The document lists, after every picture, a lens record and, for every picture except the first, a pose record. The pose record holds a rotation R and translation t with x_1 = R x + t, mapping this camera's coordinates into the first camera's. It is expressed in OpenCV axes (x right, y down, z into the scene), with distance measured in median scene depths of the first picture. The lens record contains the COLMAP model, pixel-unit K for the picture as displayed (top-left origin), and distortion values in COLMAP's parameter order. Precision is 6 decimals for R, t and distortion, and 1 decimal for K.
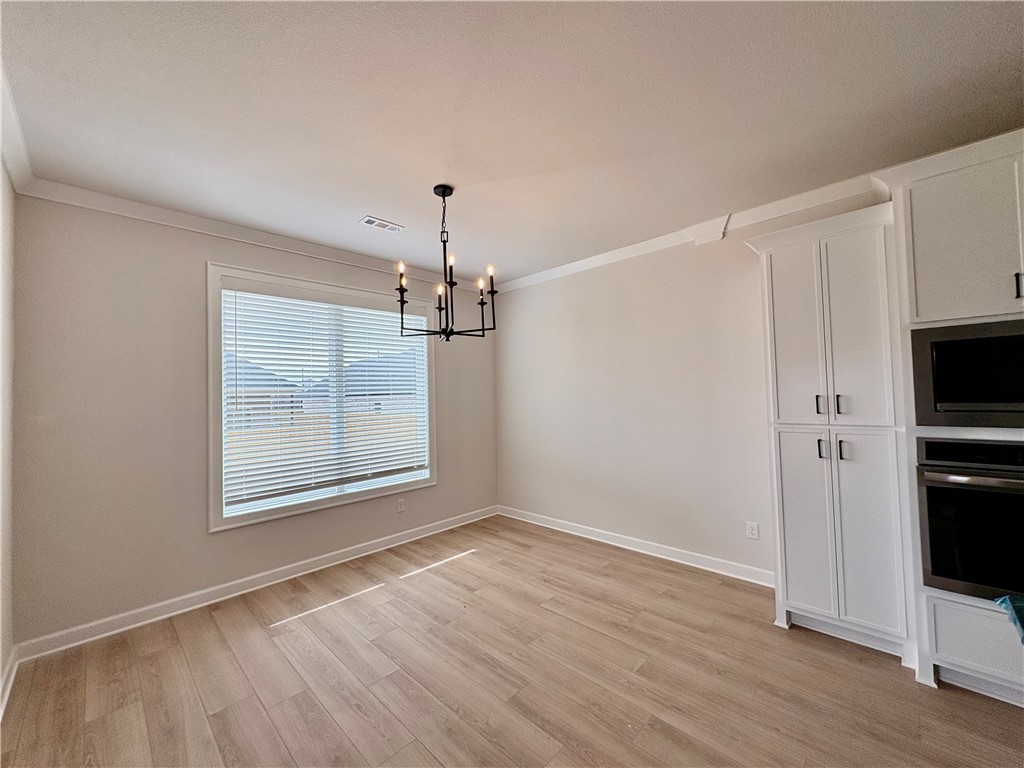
lens RADIAL K [[406.9, 0, 512.0], [0, 406.9, 384.0], [0, 0, 1]] dist [-0.000269, -0.000068]
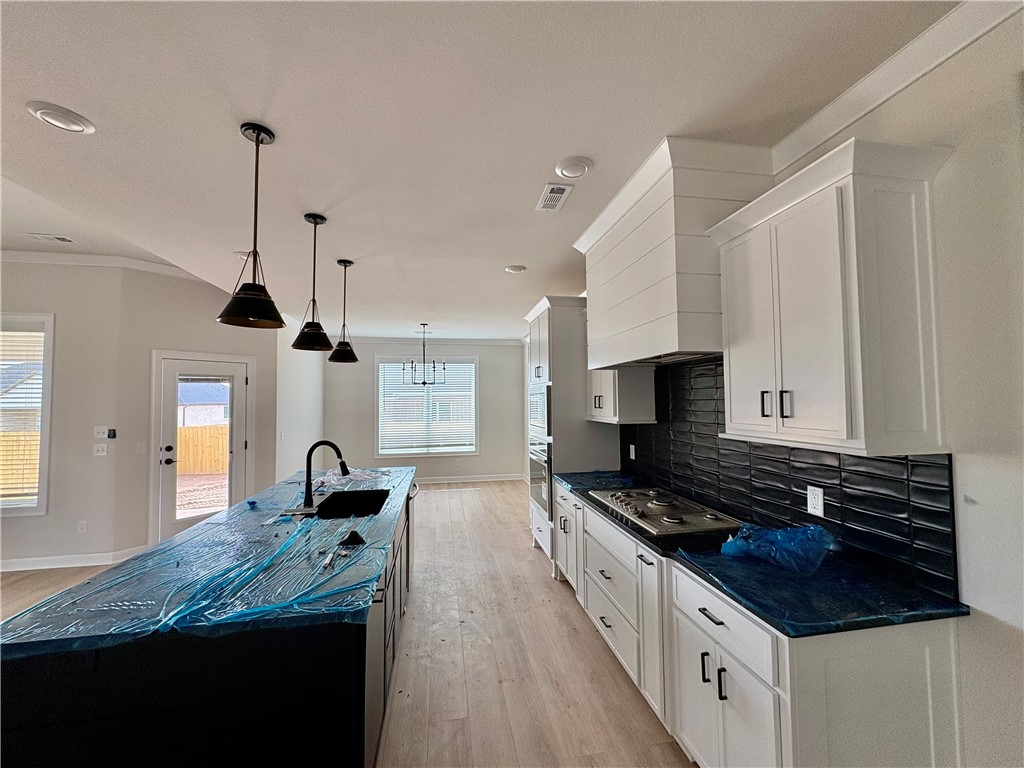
lens RADIAL K [[406.9, 0, 512.0], [0, 406.9, 384.0], [0, 0, 1]] dist [-0.000269, -0.000068]
pose [[0.810133, -0.005697, -0.586218, 1.182906], [0.004702, 0.999984, -0.003221, -0.076257], [0.586227, -0.000147, 0.810147, -0.463665]]
